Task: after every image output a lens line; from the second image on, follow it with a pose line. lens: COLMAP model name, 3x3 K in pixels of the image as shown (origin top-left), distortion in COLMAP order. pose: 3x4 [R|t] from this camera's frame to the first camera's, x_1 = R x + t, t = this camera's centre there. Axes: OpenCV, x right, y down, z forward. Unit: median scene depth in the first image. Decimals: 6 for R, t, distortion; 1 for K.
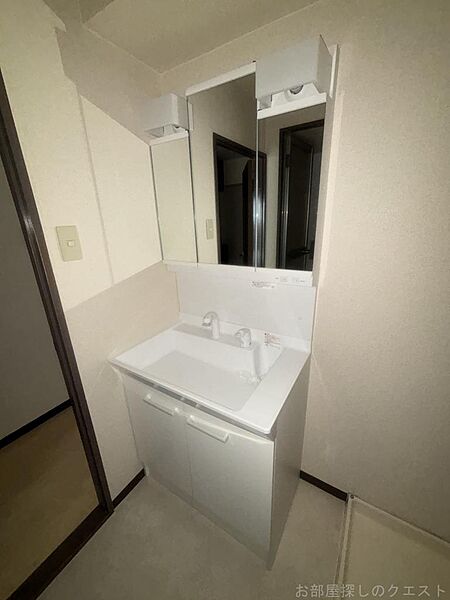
lens RADIAL K [[243.4, 0, 224.5], [0, 243.4, 298.8], [0, 0, 1]] dist [0.001537, 0.000457]
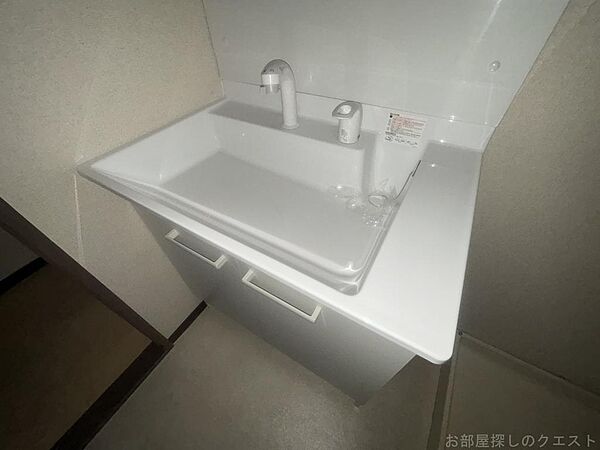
lens RADIAL K [[243.4, 0, 299.9], [0, 243.4, 224.3], [0, 0, 1]] dist [0.001537, 0.000457]
pose [[0.999704, -0.009449, 0.022402, -0.030164], [-0.002045, 0.885440, 0.464750, 0.111729], [-0.024227, -0.464658, 0.885159, 0.464128]]
